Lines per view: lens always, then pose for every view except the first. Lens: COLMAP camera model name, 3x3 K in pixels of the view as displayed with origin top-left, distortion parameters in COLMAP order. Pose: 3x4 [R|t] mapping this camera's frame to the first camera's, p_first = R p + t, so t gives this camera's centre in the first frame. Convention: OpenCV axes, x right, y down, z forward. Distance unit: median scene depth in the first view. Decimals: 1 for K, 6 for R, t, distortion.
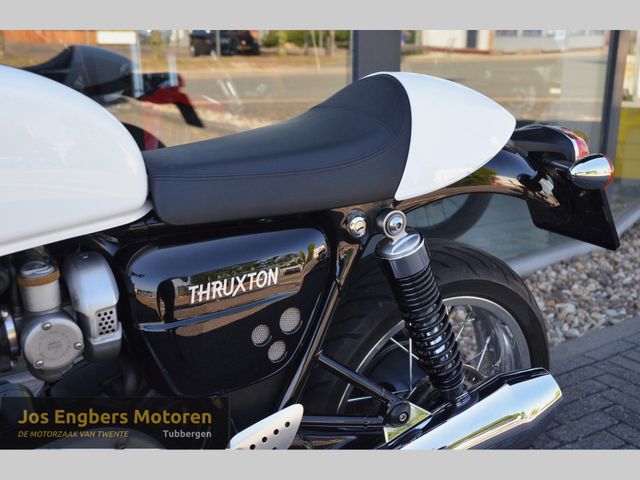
lens RADIAL K [[717.1, 0, 320.0], [0, 717.1, 240.0], [0, 0, 1]] dist [0.017571, 0.027411]
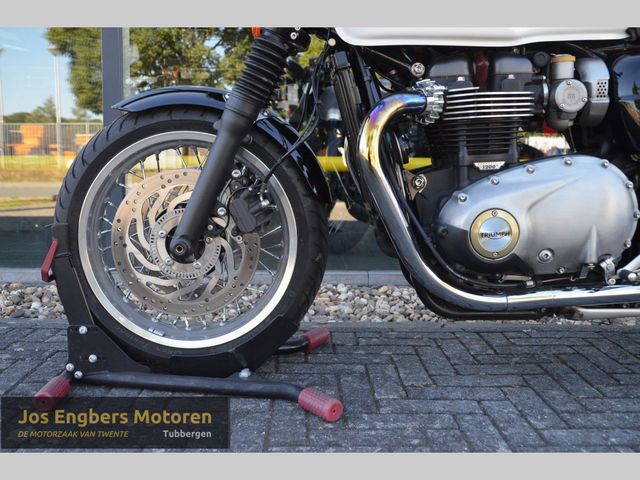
lens RADIAL K [[616.3, 0, 320.0], [0, 616.3, 240.0], [0, 0, 1]] dist [-0.104574, 0.131878]
pose [[0.875192, 0.069517, -0.478756, -0.167734], [-0.142455, 0.982777, -0.117713, 0.656328], [0.462327, 0.171223, 0.870021, -0.387739]]
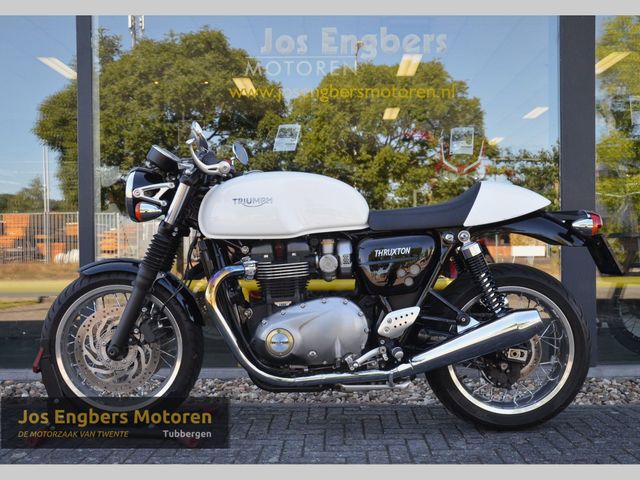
lens RADIAL K [[729.1, 0, 328.6], [0, 729.1, 262.6], [0, 0, 1]] dist [-0.018091, 0.040482]
pose [[0.858794, 0.006586, -0.512279, 1.068719], [-0.134771, 0.967604, -0.213493, 0.713487], [0.494277, 0.252387, 0.831860, -1.367558]]
